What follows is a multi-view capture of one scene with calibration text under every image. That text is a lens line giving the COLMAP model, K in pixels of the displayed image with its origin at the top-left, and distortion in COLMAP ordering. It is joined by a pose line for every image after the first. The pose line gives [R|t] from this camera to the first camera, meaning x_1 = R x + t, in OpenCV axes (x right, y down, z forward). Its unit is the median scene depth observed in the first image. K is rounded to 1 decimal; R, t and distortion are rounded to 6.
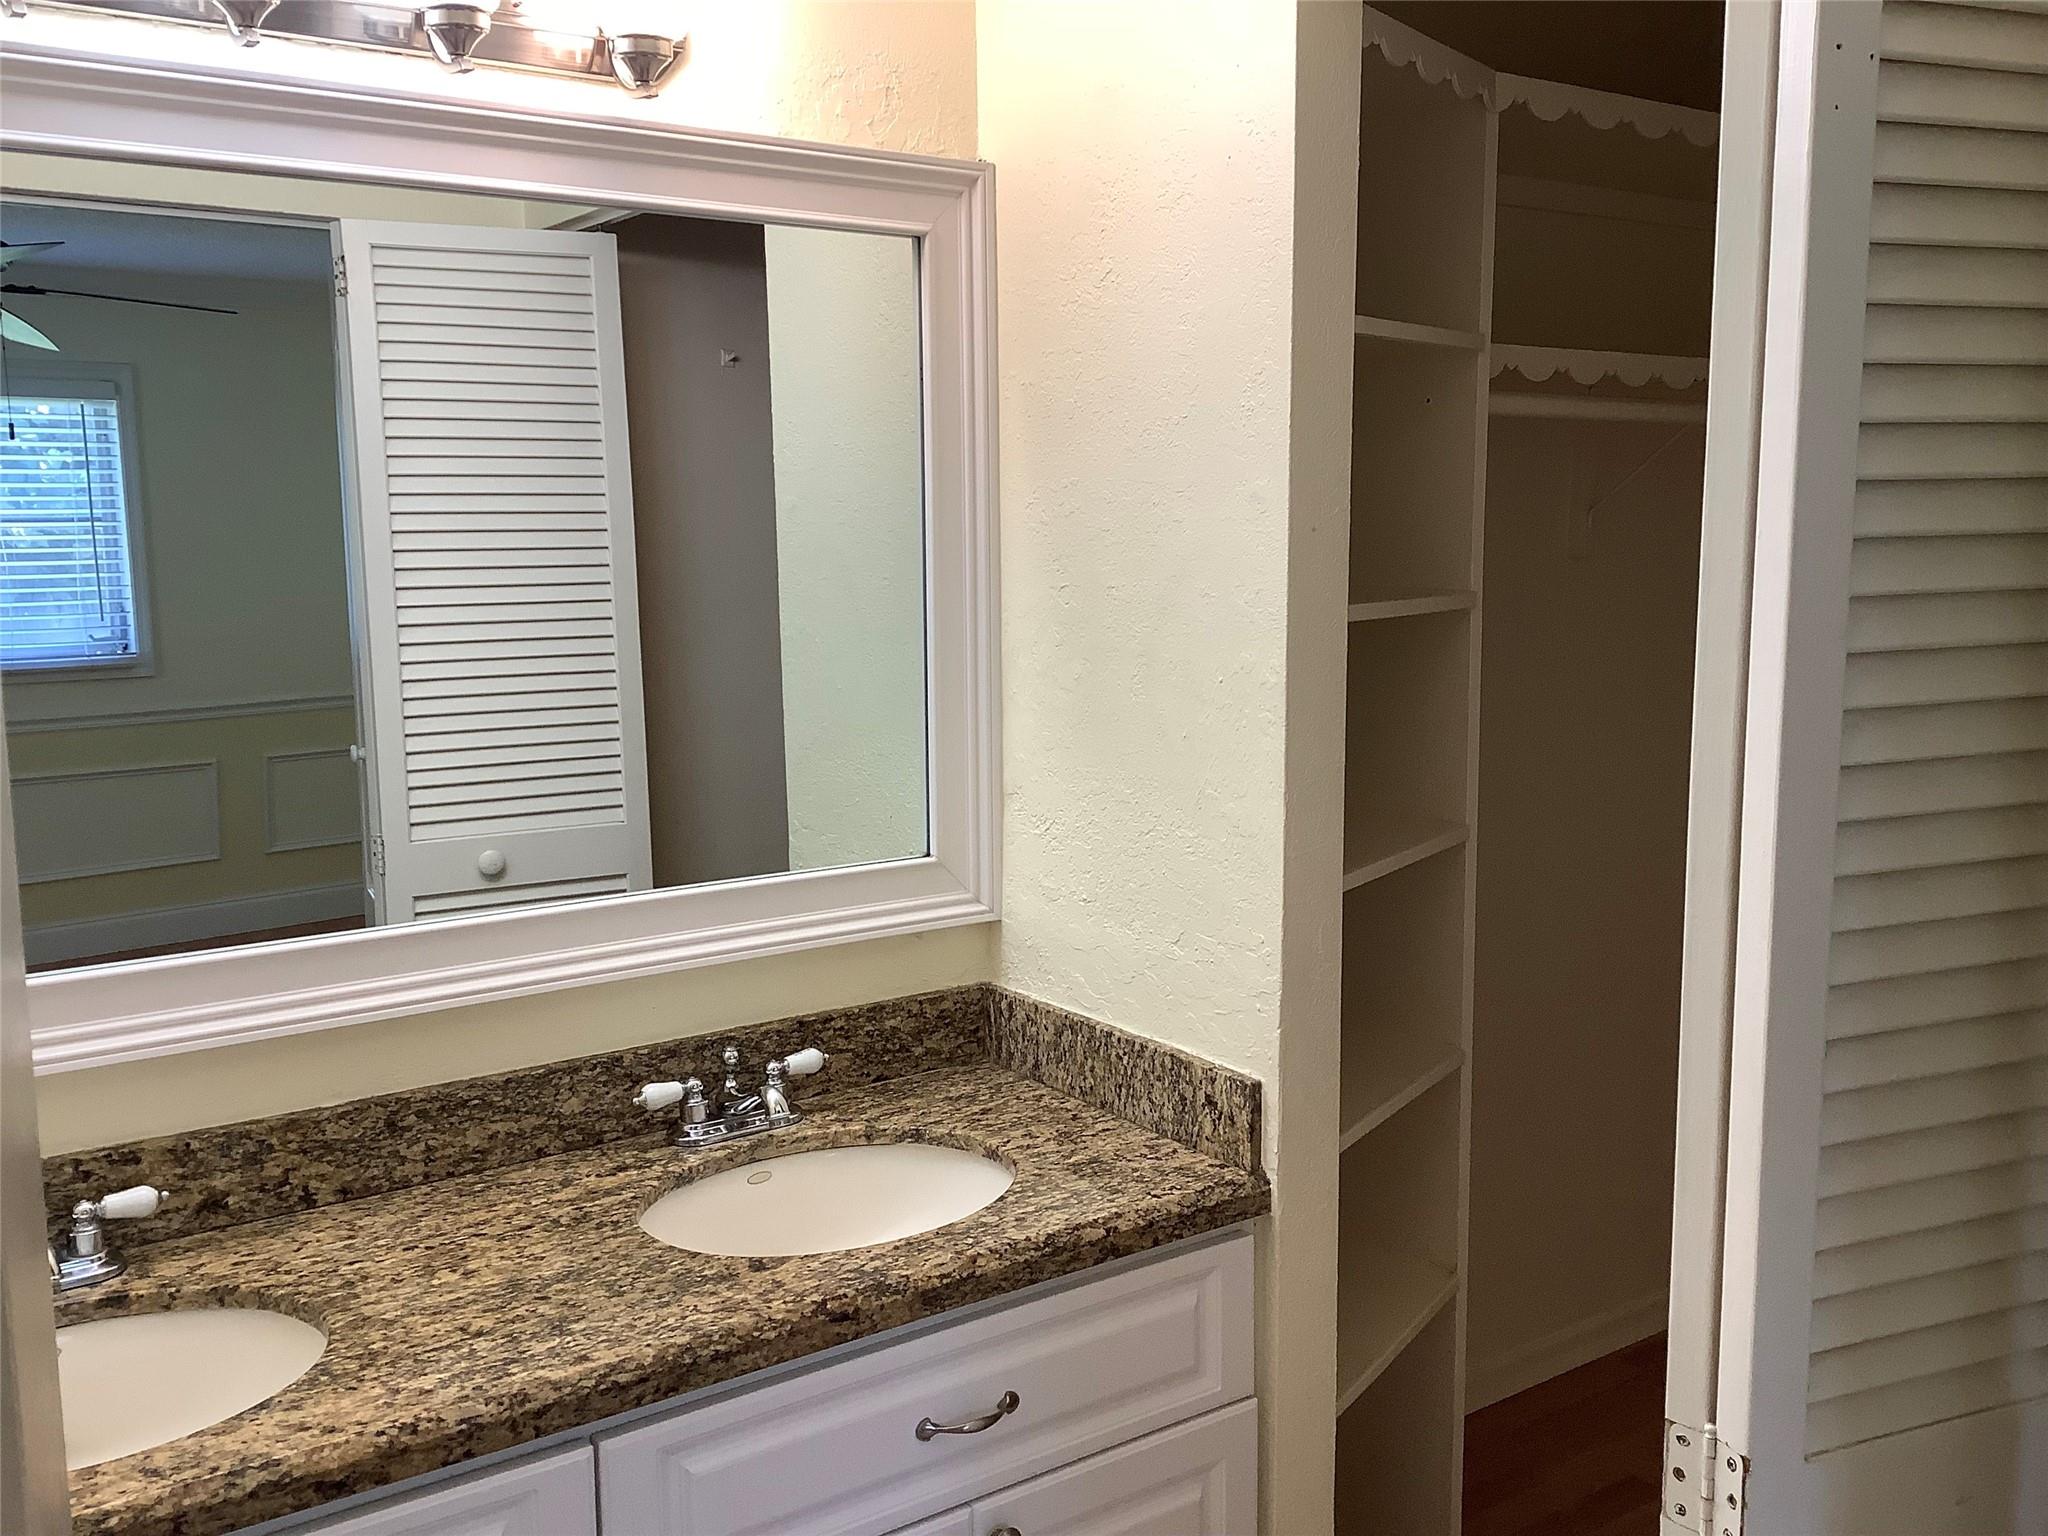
lens RADIAL K [[1835.6, 0, 1031.5], [0, 1835.6, 760.8], [0, 0, 1]] dist [0.116713, -0.208969]
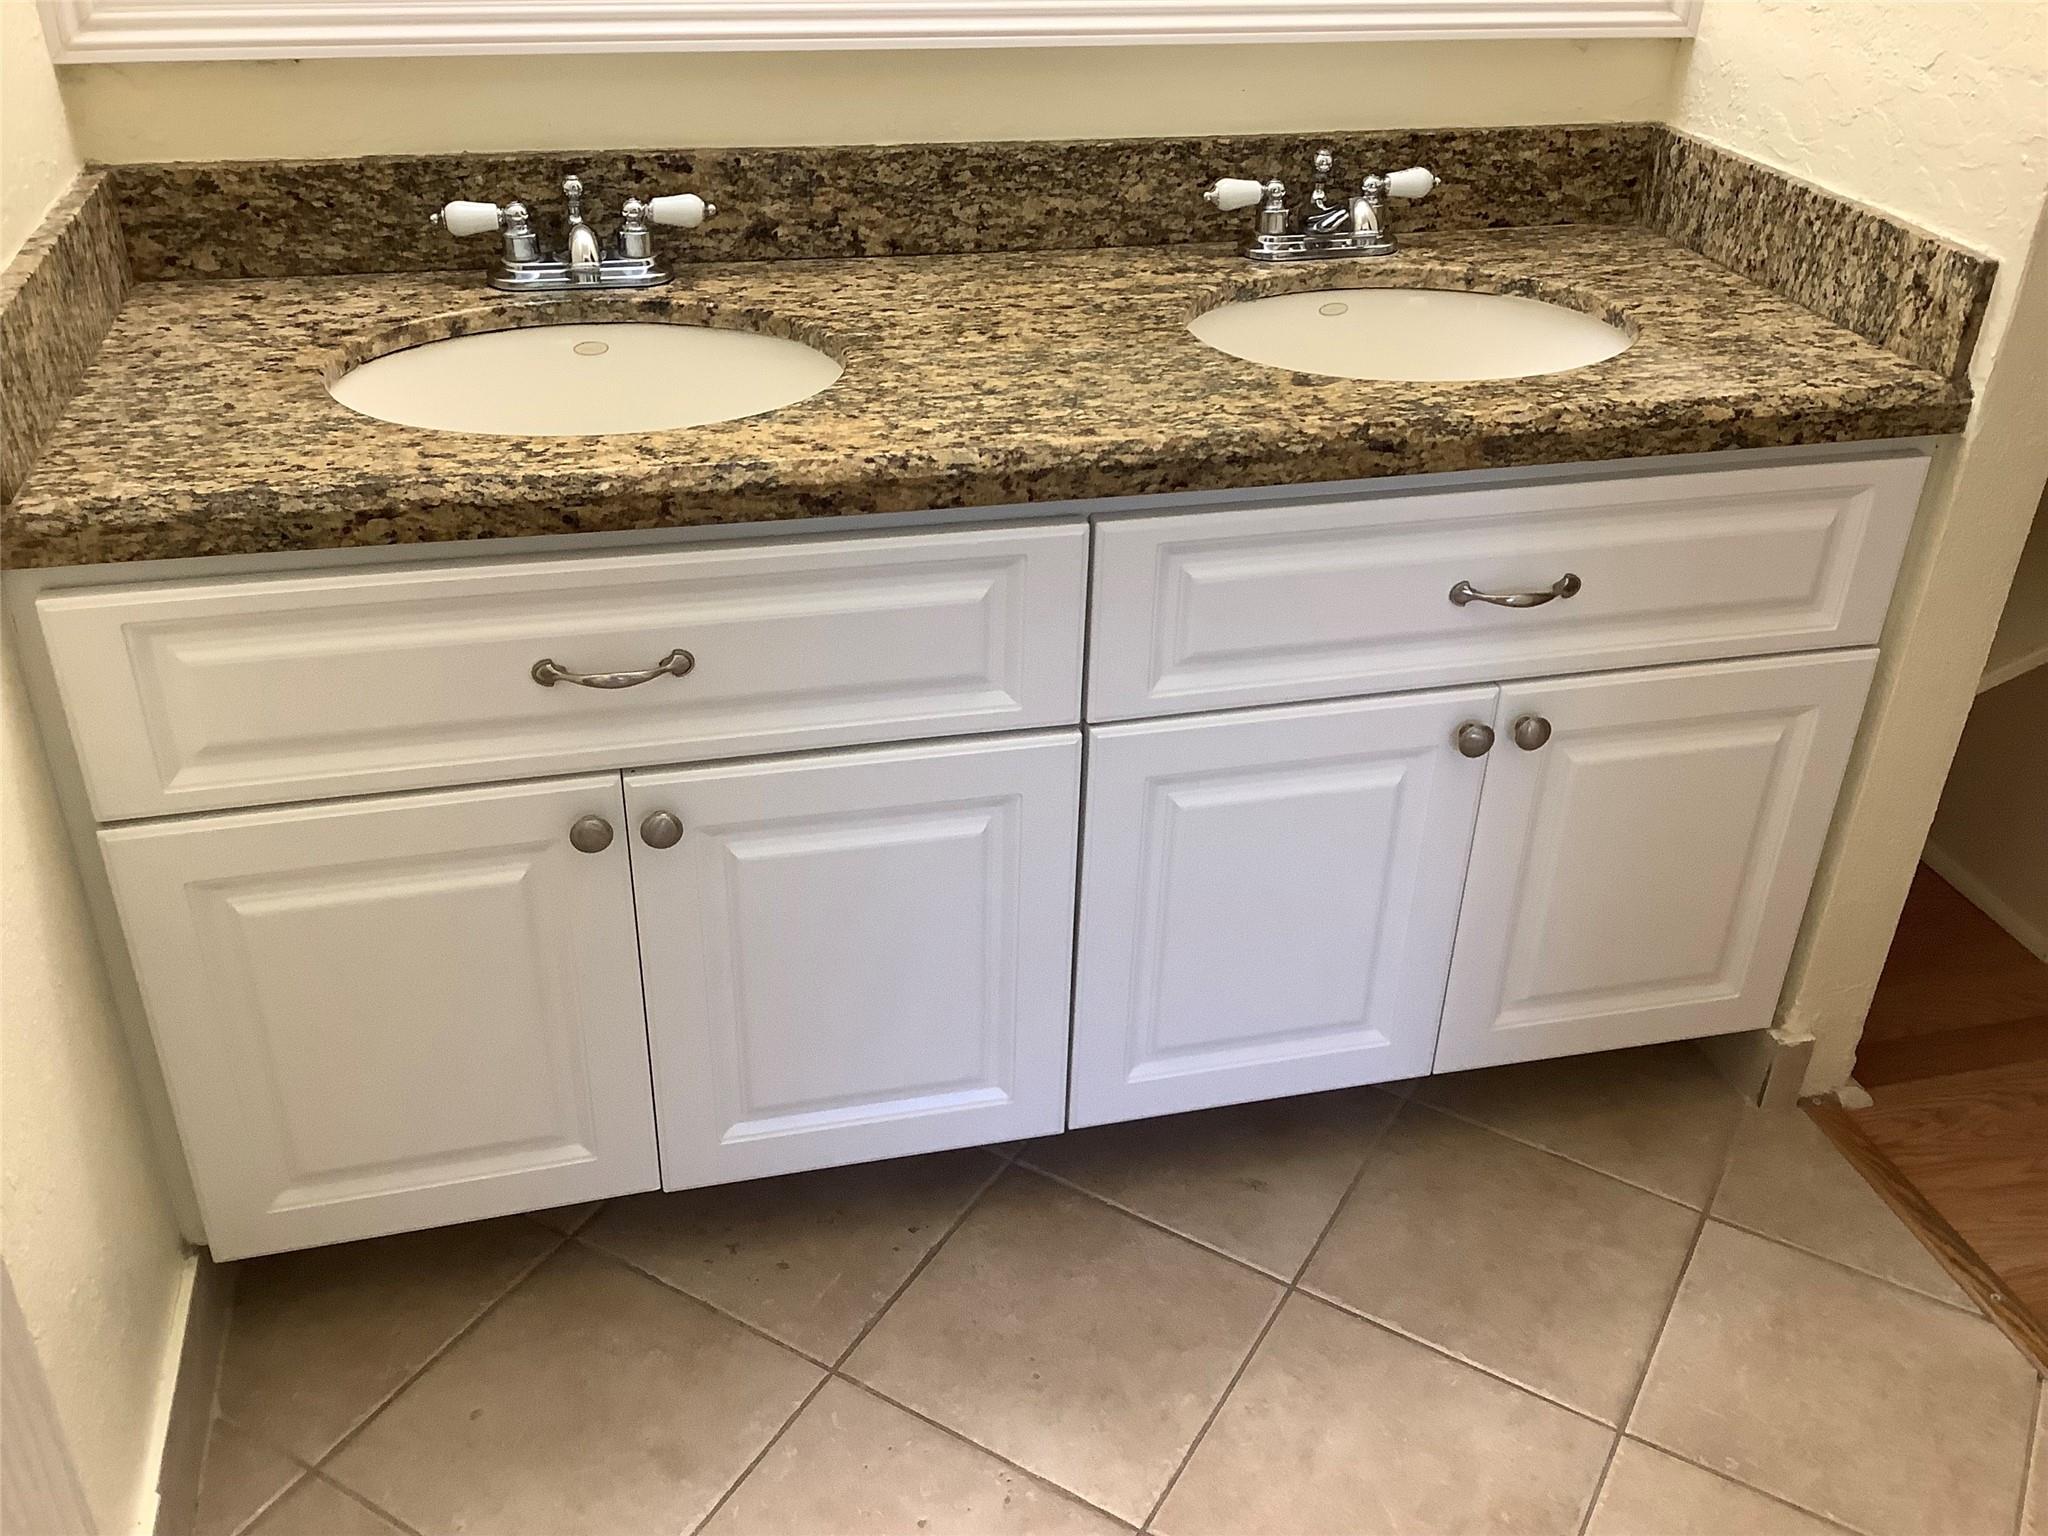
lens RADIAL K [[1823.3, 0, 1024.0], [0, 1823.3, 768.0], [0, 0, 1]] dist [0.127652, -0.211293]
pose [[0.930064, 0.214327, -0.298402, 0.026812], [-0.080482, 0.911336, 0.403721, 0.096142], [0.358473, -0.351470, 0.864850, 0.134615]]
